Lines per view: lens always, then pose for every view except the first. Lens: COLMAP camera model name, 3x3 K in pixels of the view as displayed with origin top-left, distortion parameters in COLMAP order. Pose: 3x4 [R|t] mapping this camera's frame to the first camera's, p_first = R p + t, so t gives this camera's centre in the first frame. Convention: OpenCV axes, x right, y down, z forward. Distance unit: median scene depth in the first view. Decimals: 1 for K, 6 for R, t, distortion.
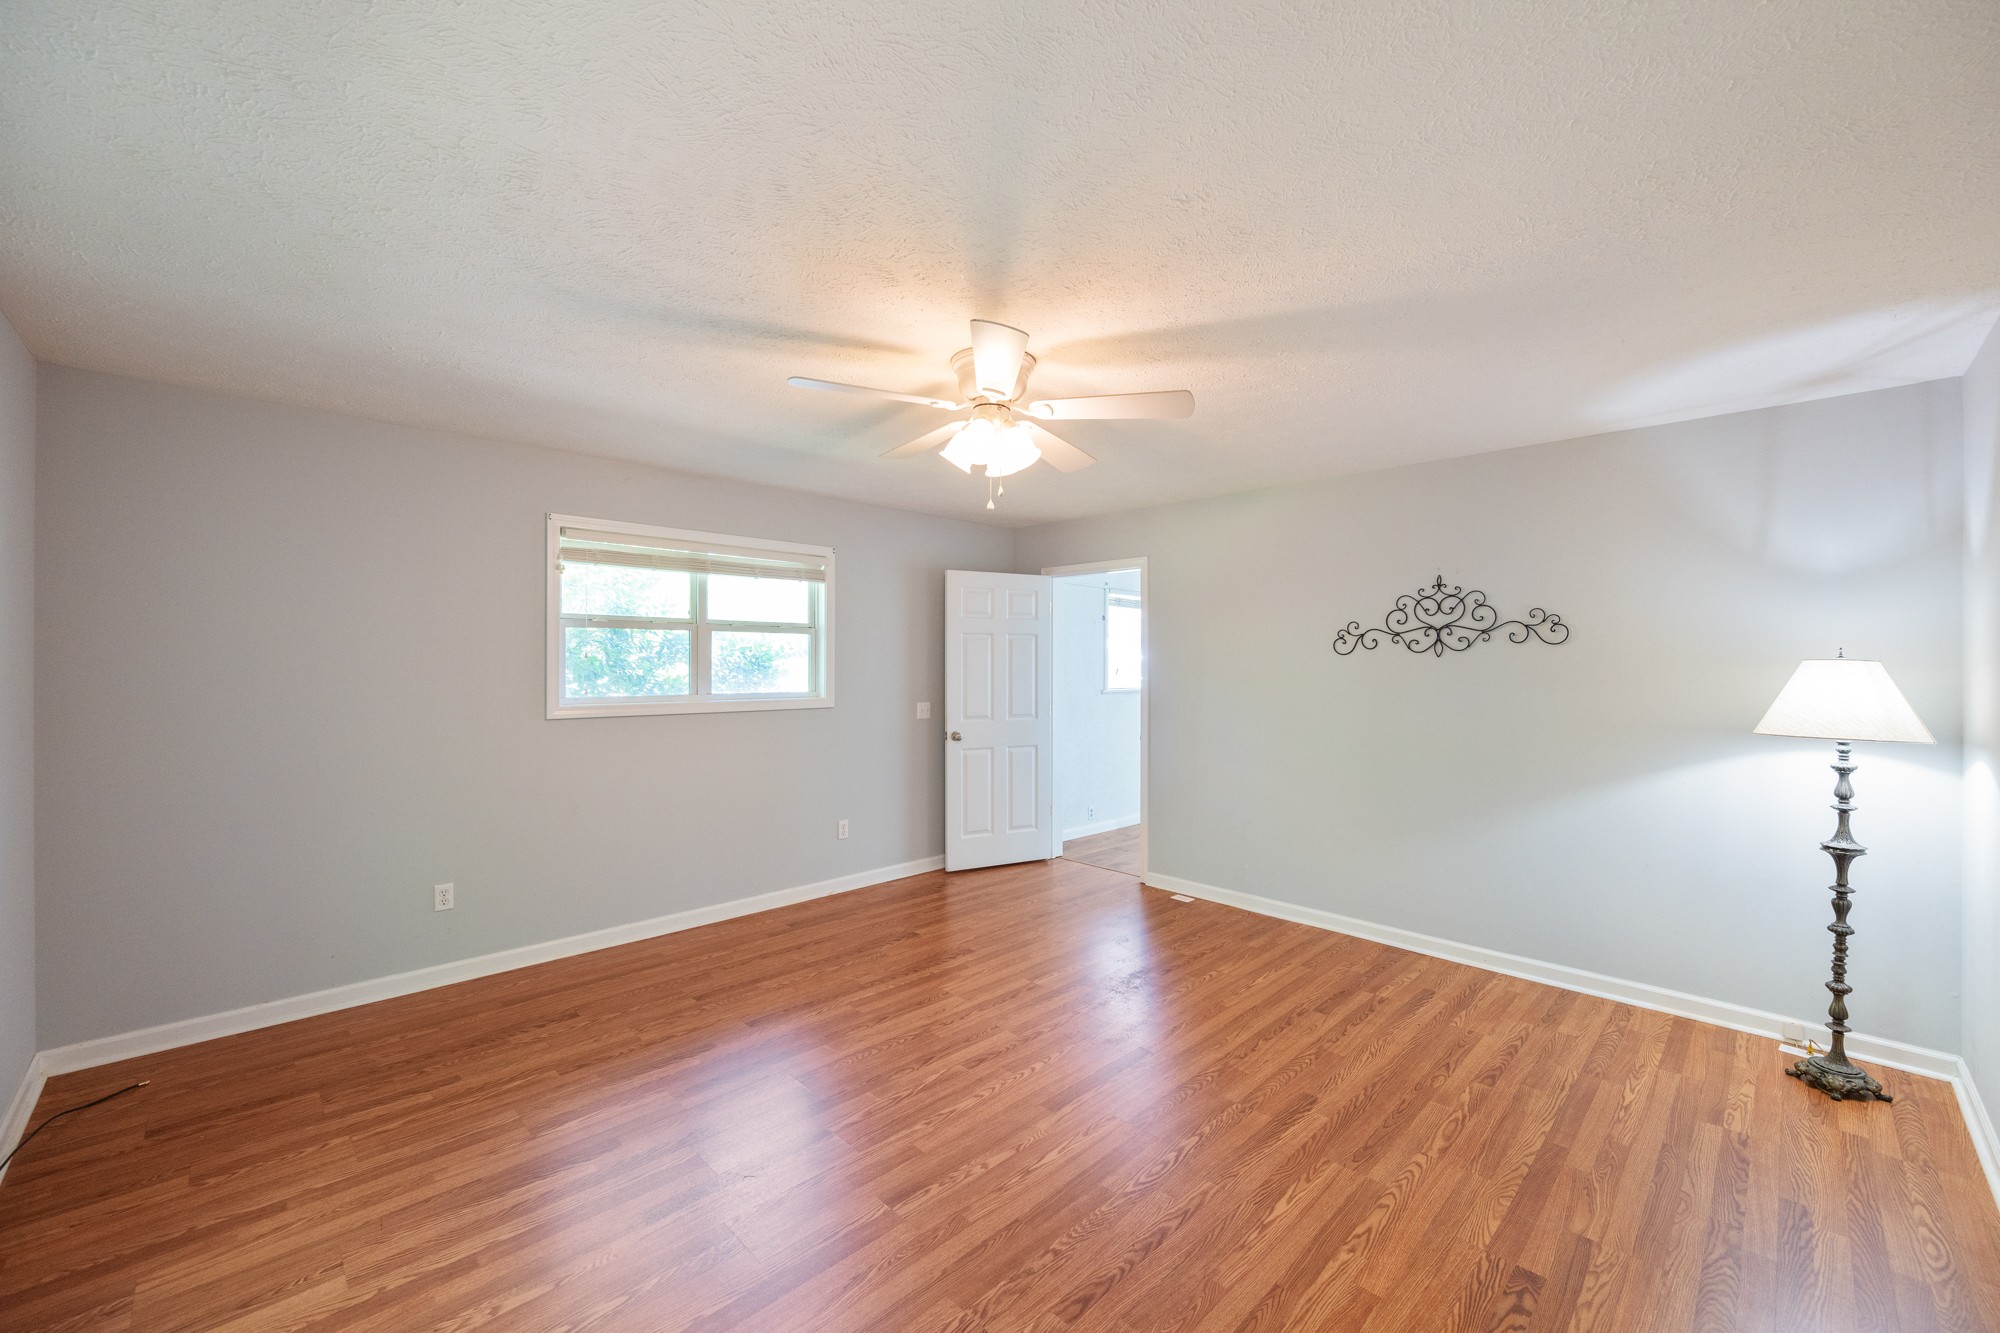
lens RADIAL K [[794.4, 0, 1003.1], [0, 794.4, 661.8], [0, 0, 1]] dist [0.001448, -0.000214]
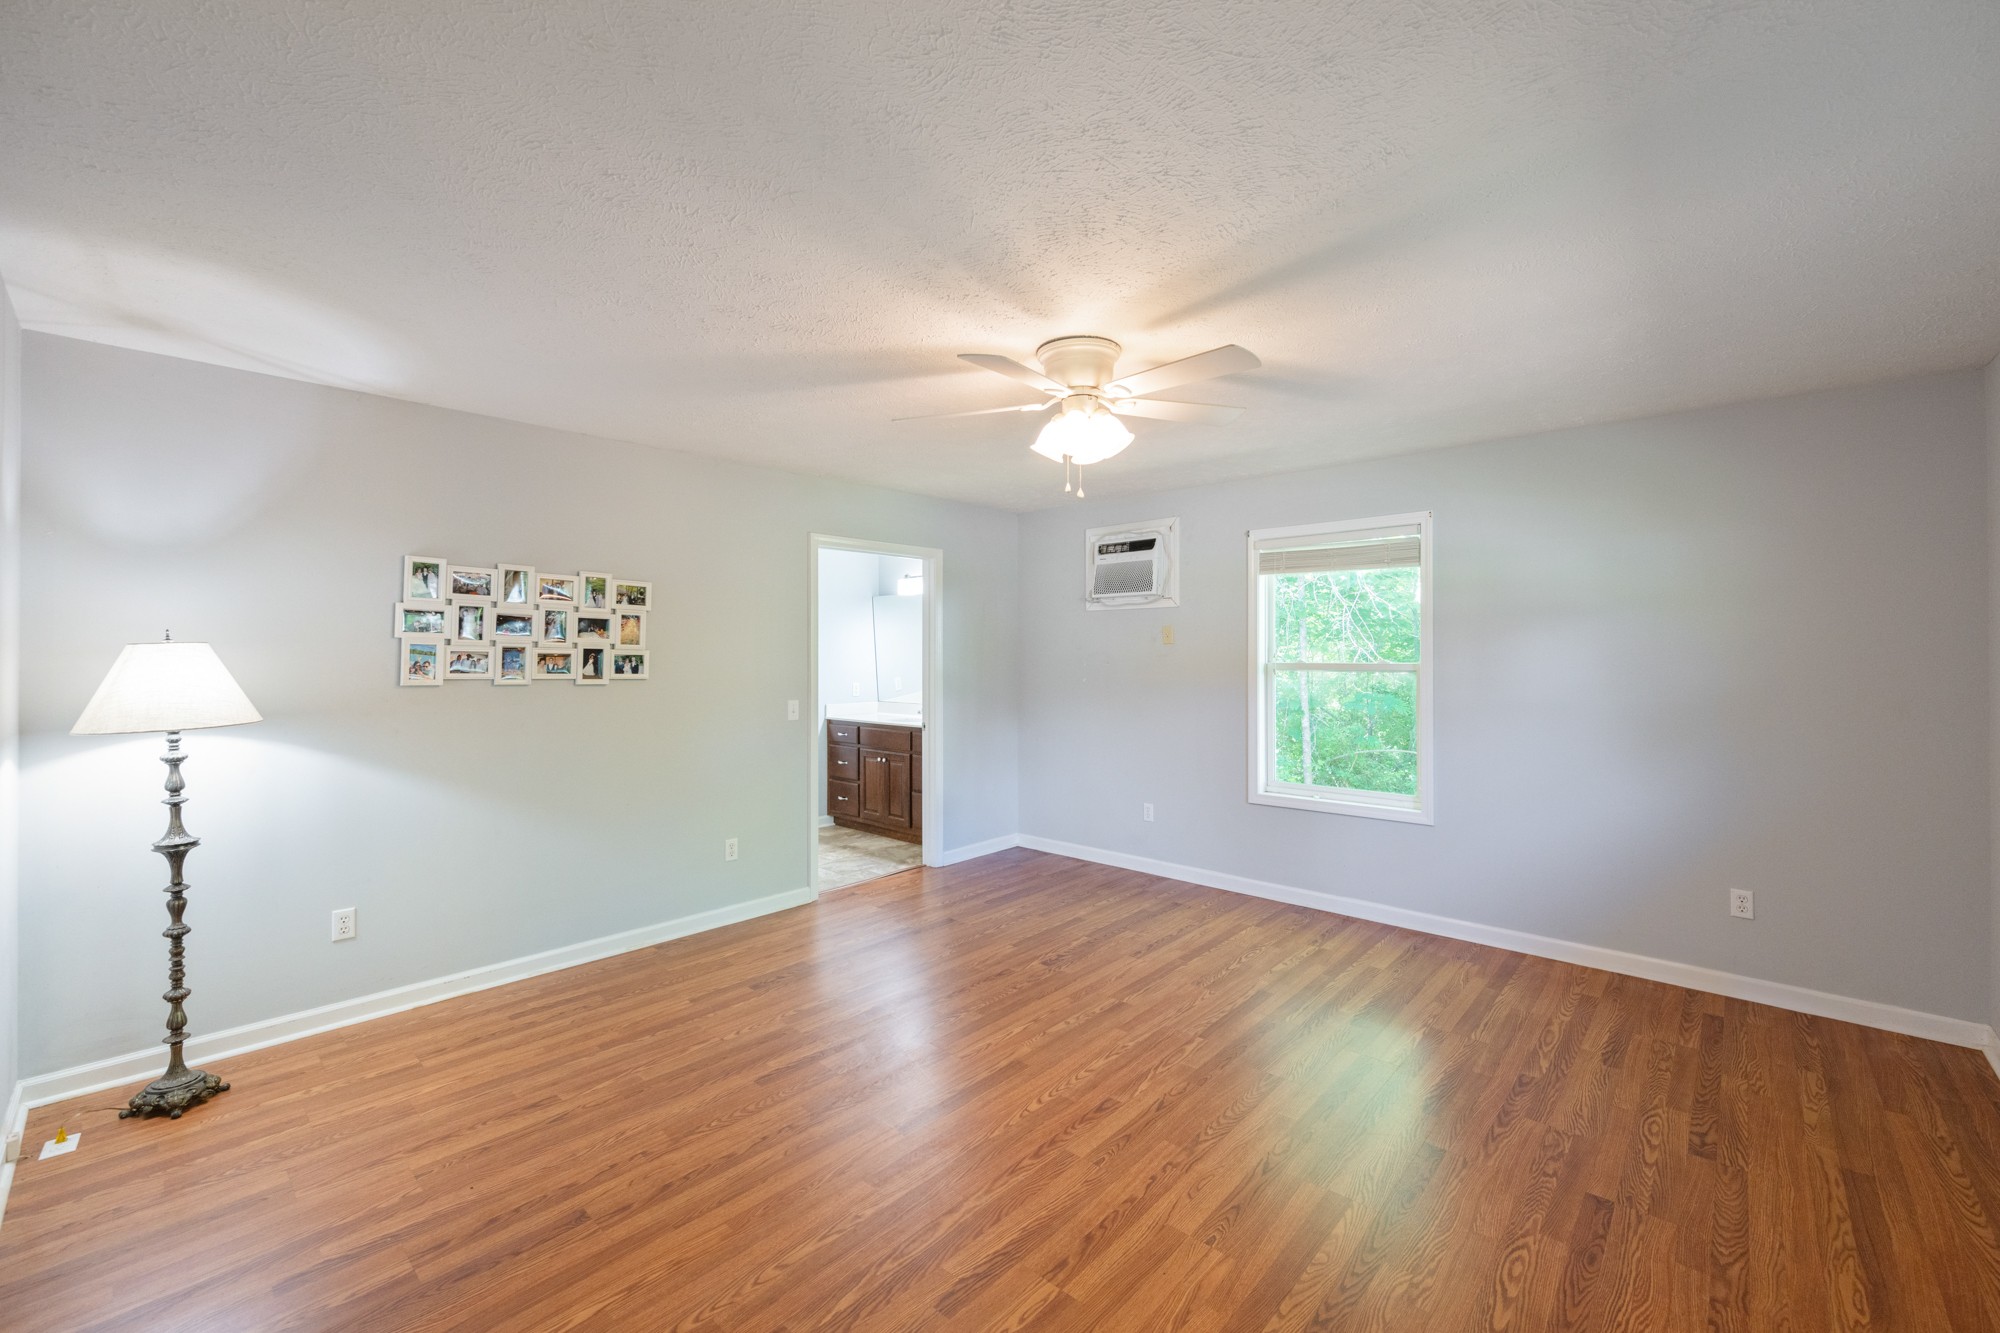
lens RADIAL K [[794.4, 0, 1003.1], [0, 794.4, 661.8], [0, 0, 1]] dist [0.001448, -0.000214]
pose [[-0.998797, -0.002466, -0.048969, 0.129847], [-0.002913, 0.999955, 0.009049, 0.008122], [0.048945, 0.009181, -0.998759, 1.979935]]
